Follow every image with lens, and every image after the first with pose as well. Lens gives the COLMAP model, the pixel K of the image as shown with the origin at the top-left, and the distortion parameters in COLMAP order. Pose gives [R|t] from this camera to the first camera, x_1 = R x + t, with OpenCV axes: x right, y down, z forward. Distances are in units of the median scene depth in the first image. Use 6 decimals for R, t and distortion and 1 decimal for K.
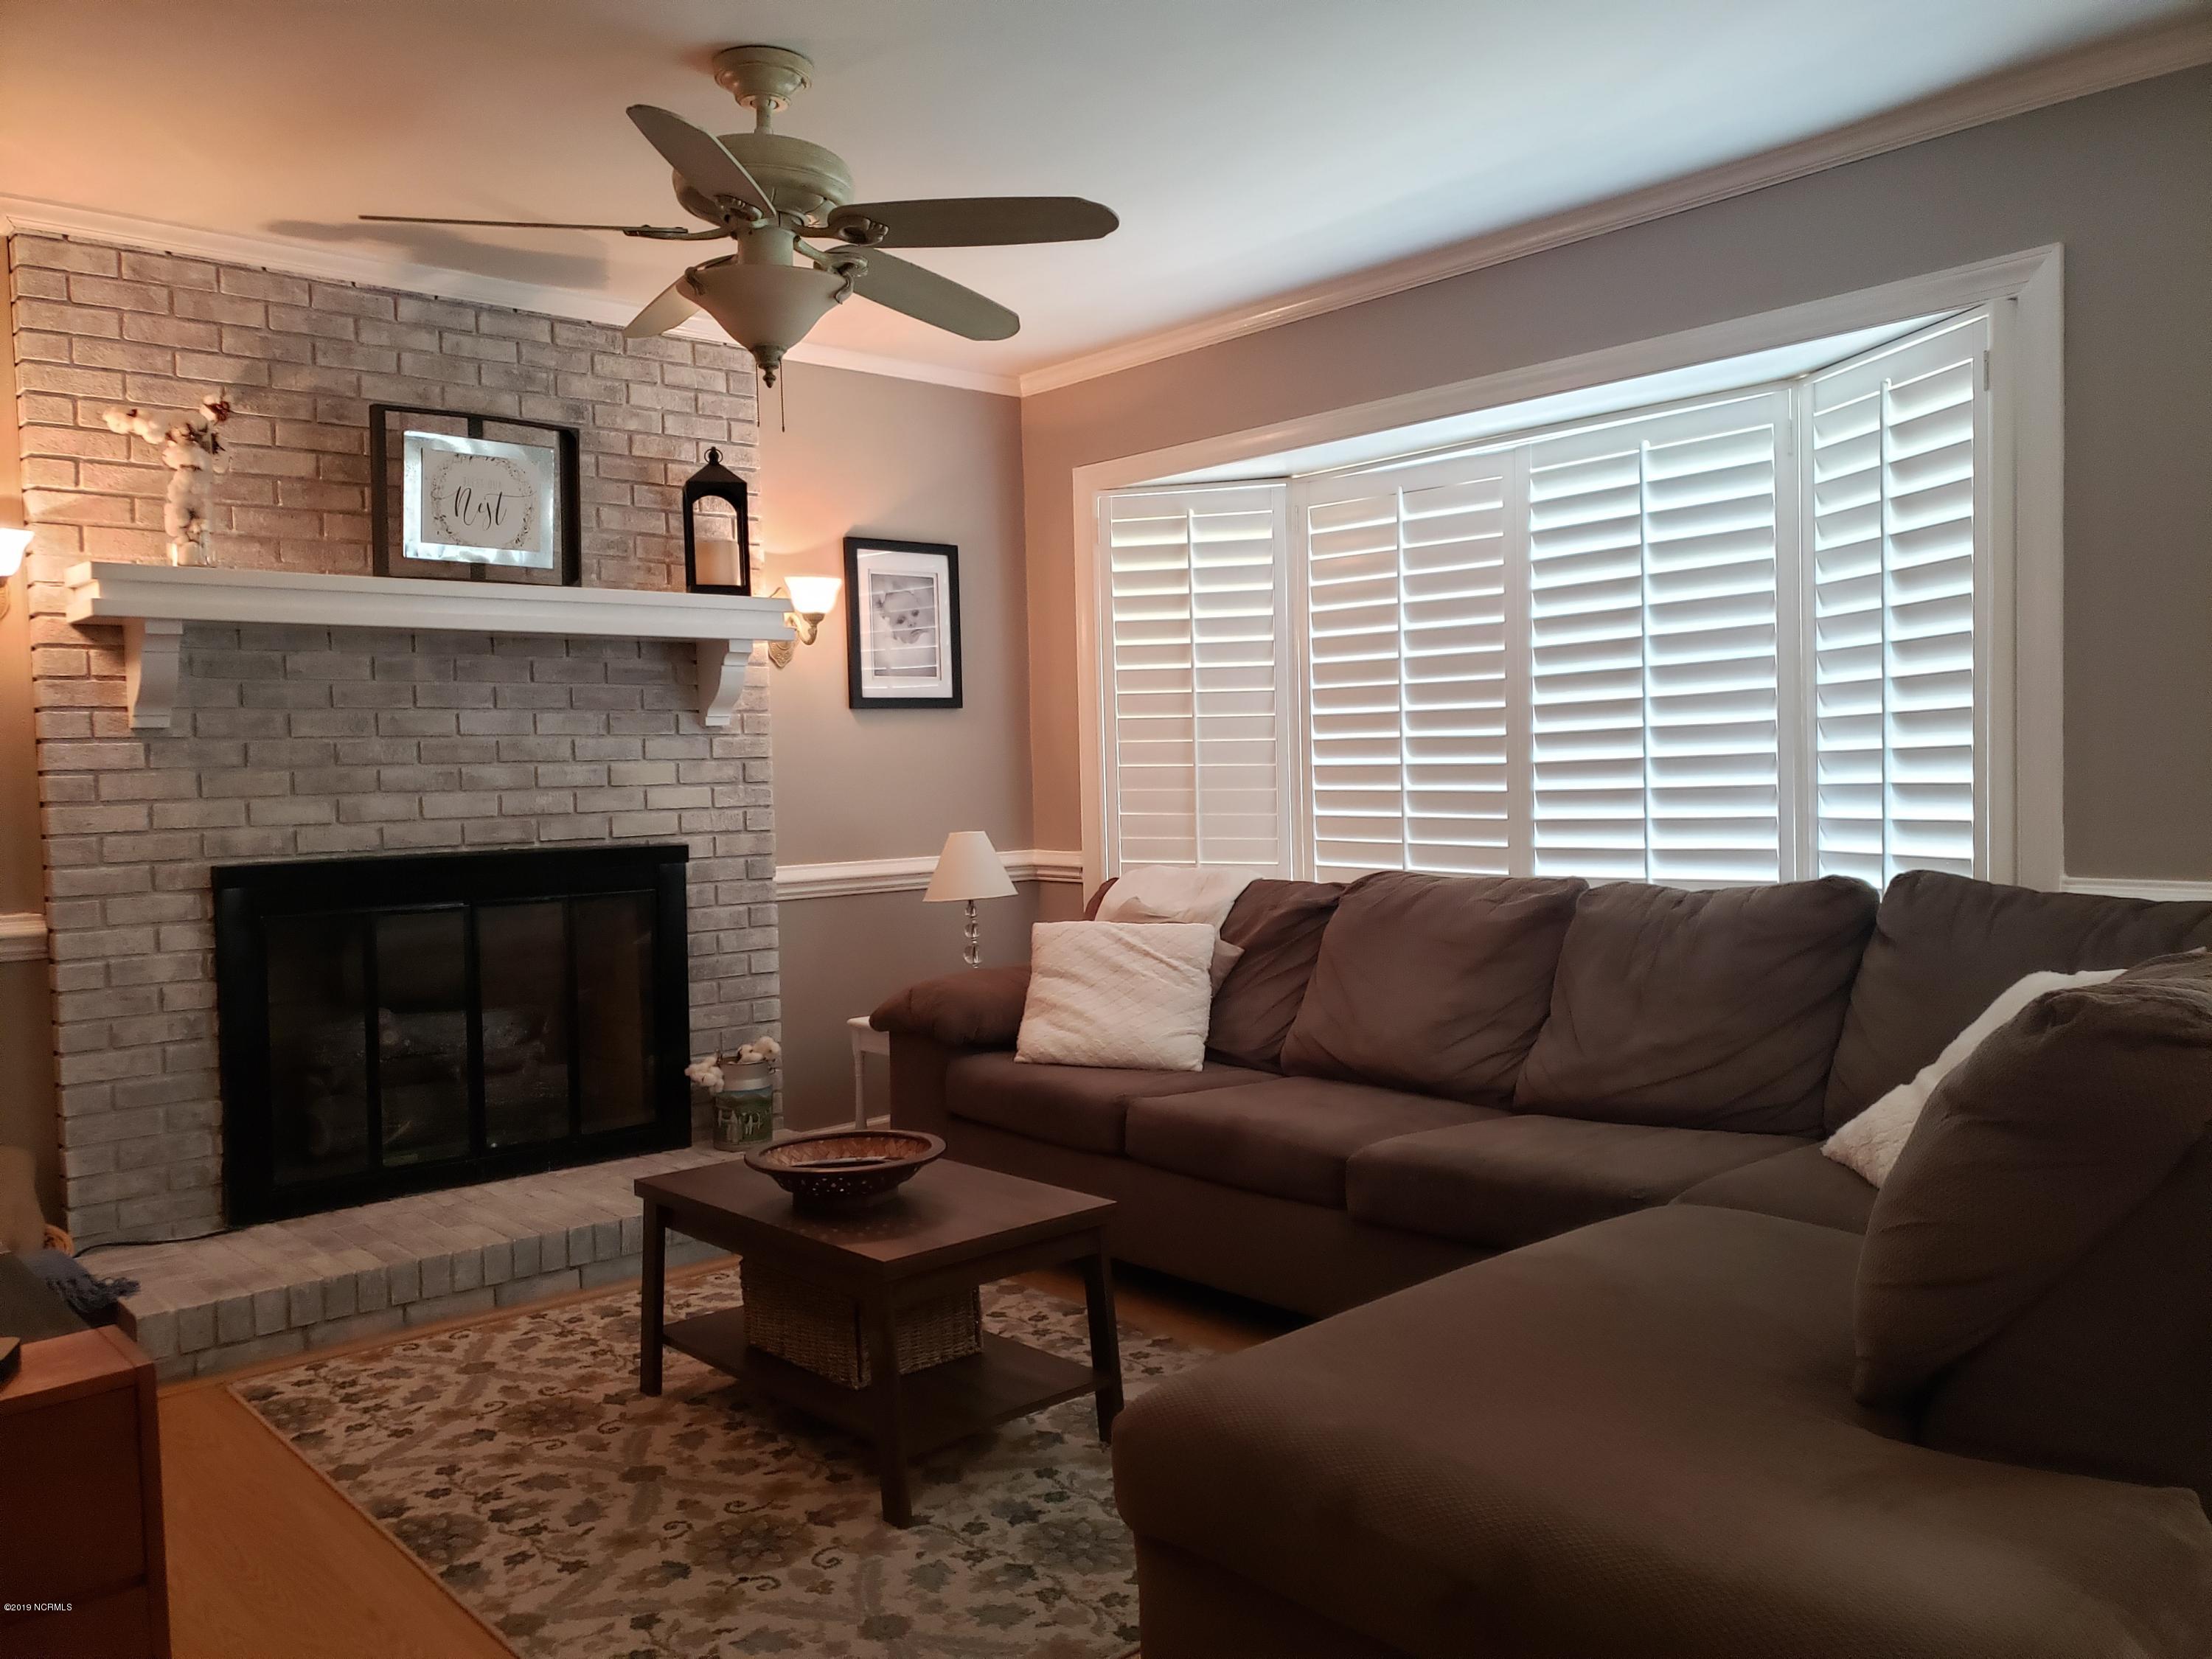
lens RADIAL K [[1689.5, 0, 1108.7], [0, 1689.5, 835.4], [0, 0, 1]] dist [0.090620, -0.174609]
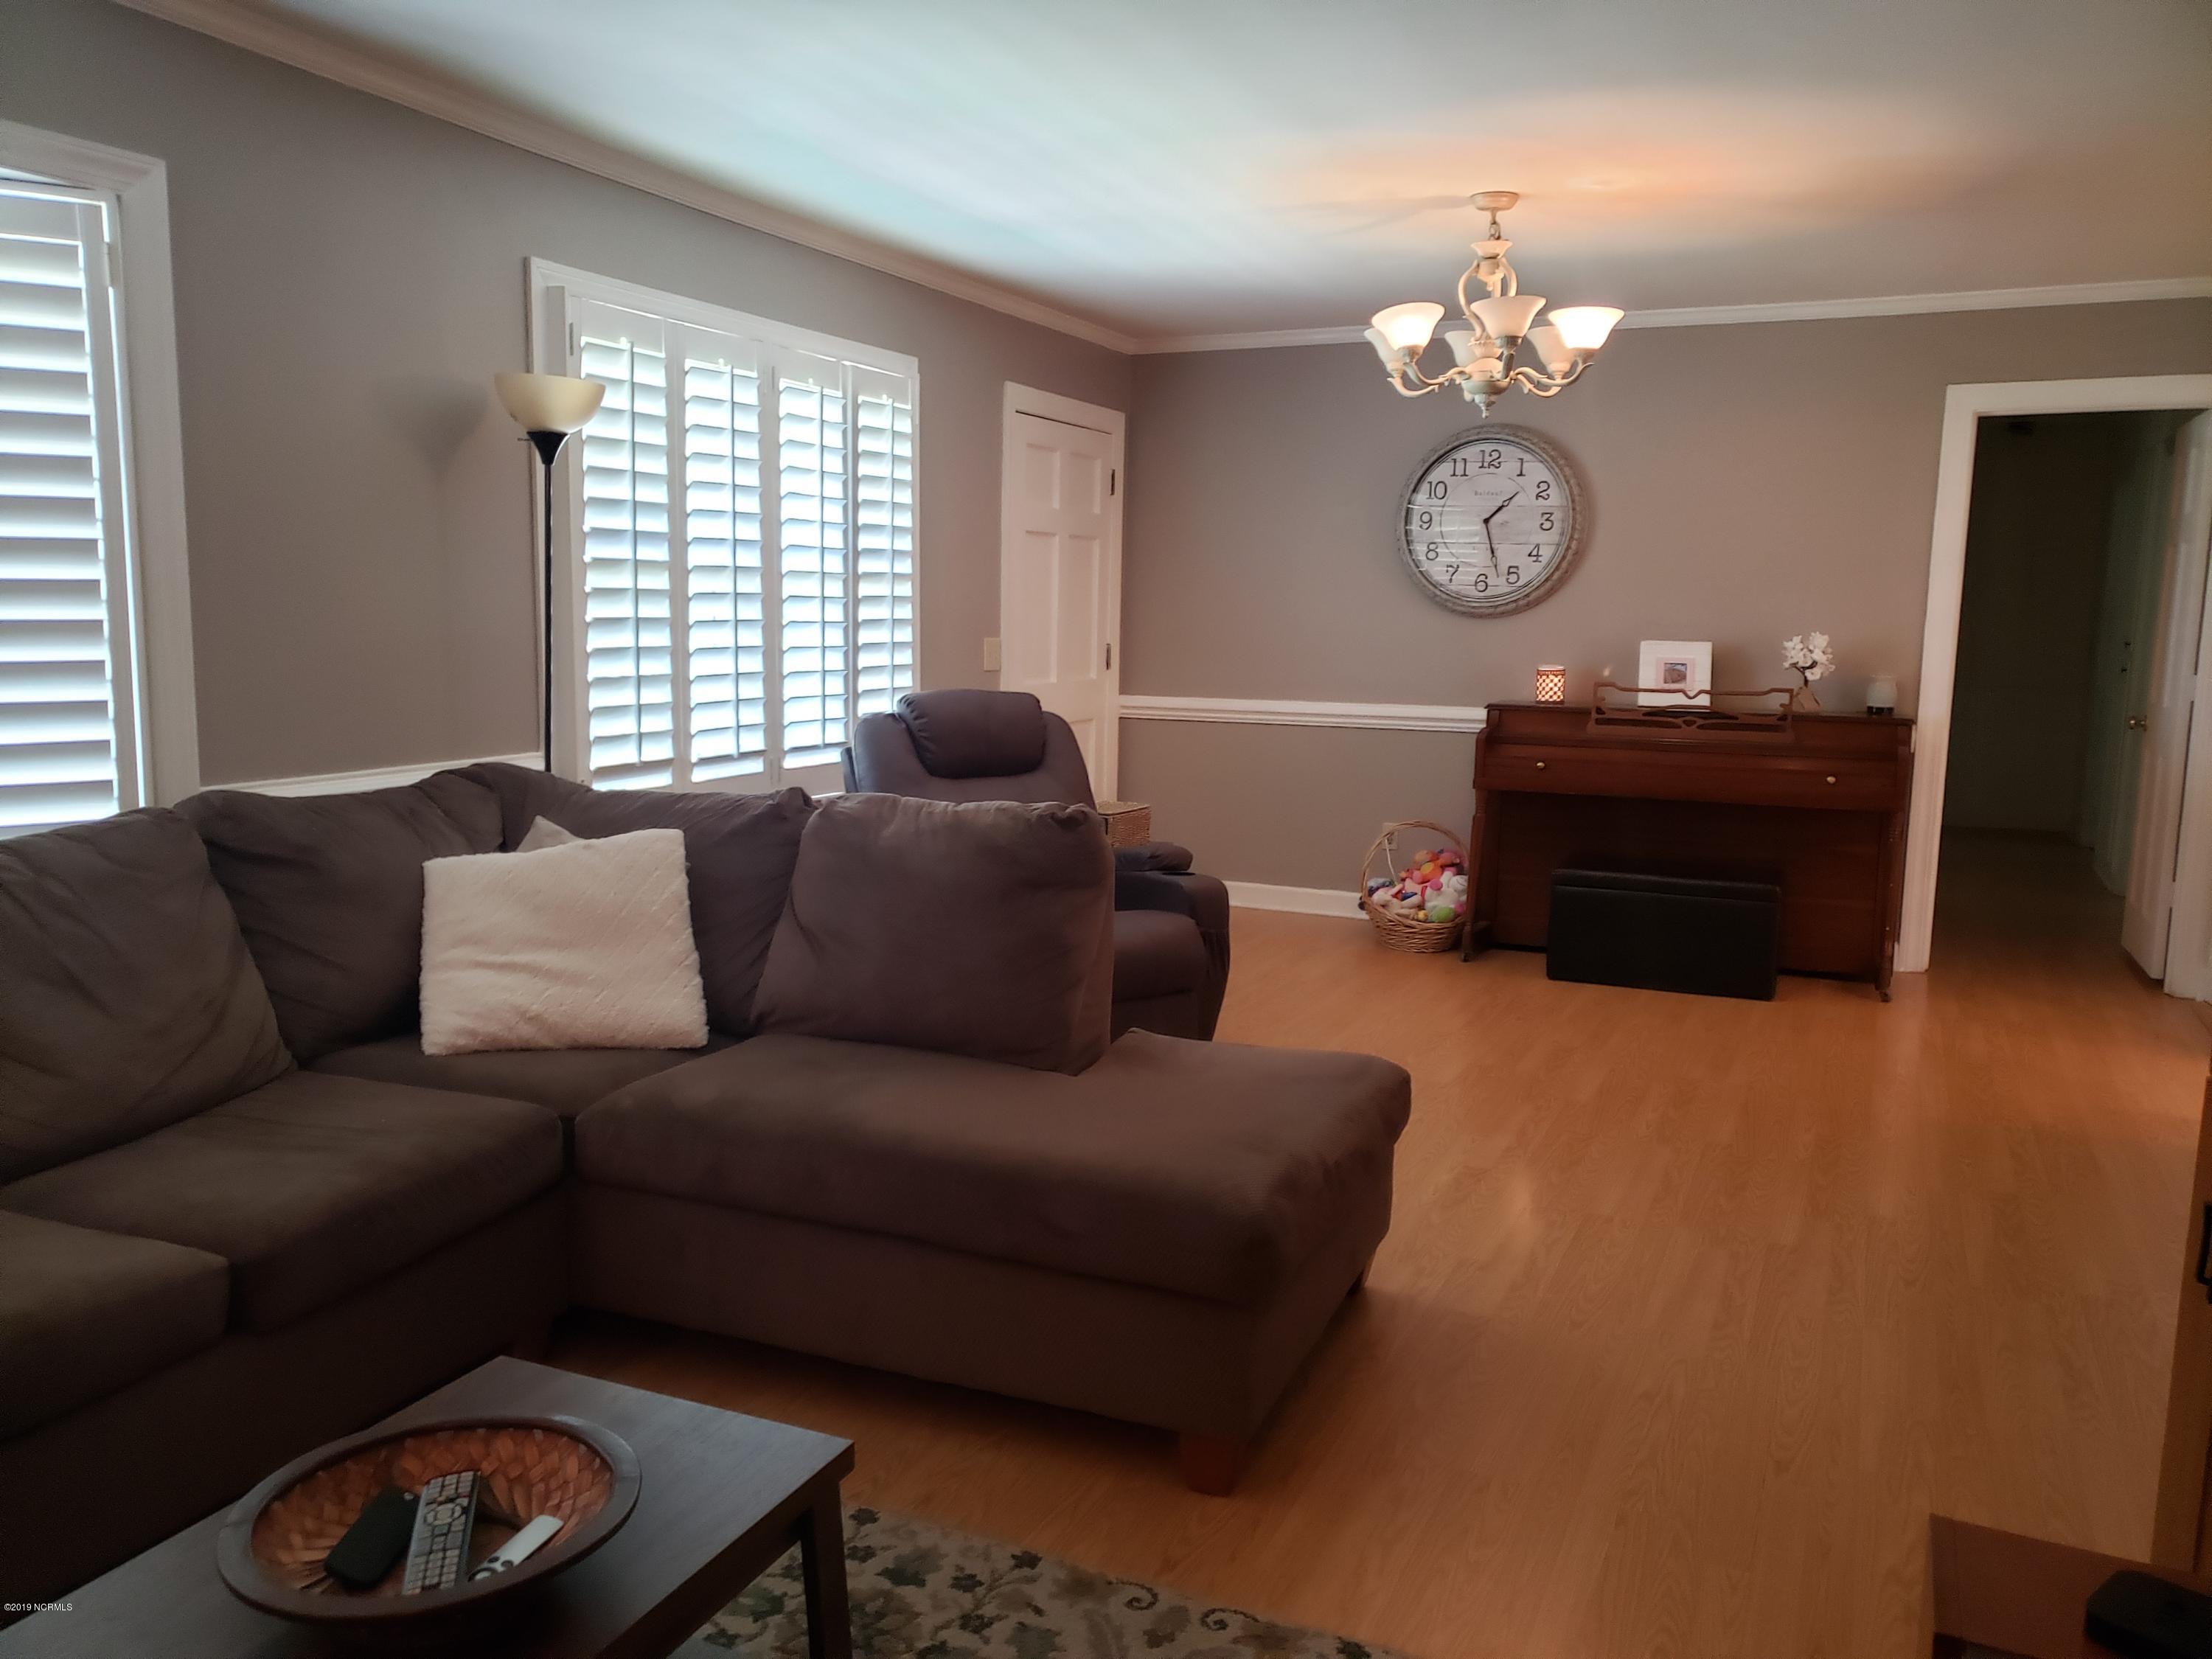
lens RADIAL K [[1729.4, 0, 1102.0], [0, 1729.4, 820.8], [0, 0, 1]] dist [0.047279, -0.090315]
pose [[-0.414055, -0.093156, 0.905472, -0.505260], [0.032900, 0.992568, 0.117160, -0.050783], [-0.909657, 0.078301, -0.407913, 0.753970]]
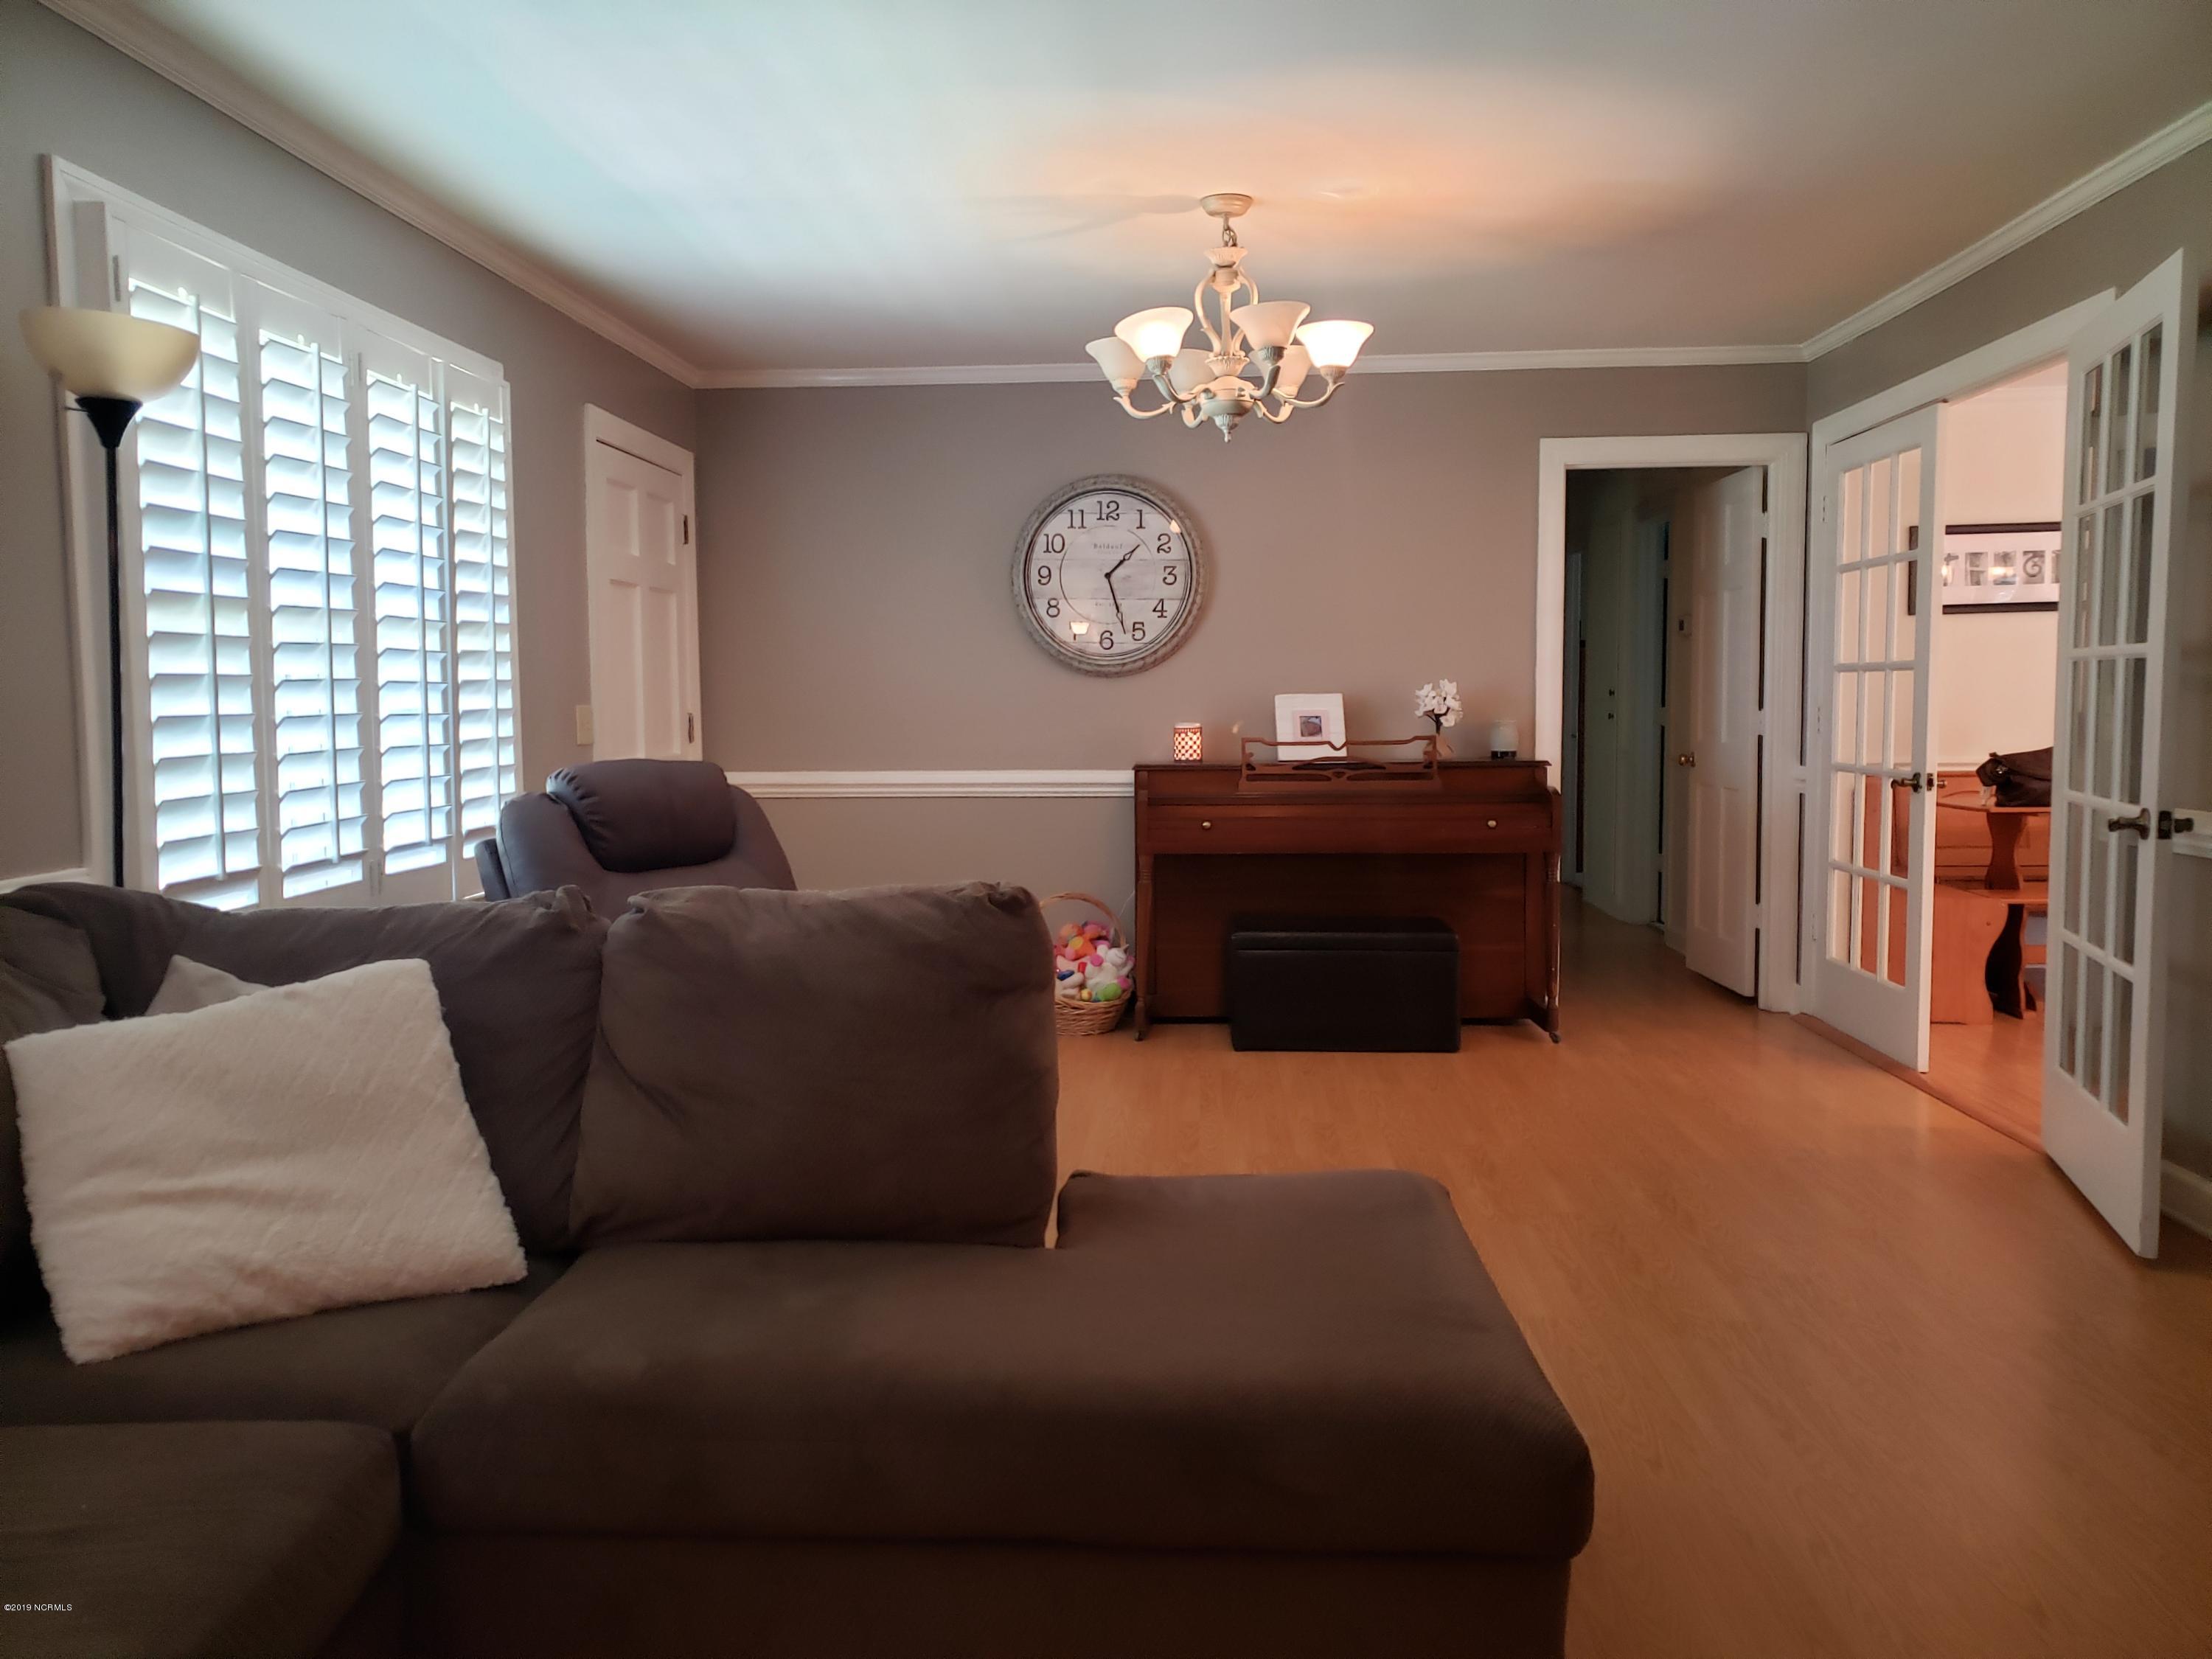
lens RADIAL K [[1679.5, 0, 1096.0], [0, 1679.5, 832.4], [0, 0, 1]] dist [0.144958, -0.325422]
pose [[-0.707022, -0.023037, 0.706816, -0.180023], [0.057674, 0.994262, 0.090096, -0.032731], [-0.704836, 0.104465, -0.701636, 0.841910]]
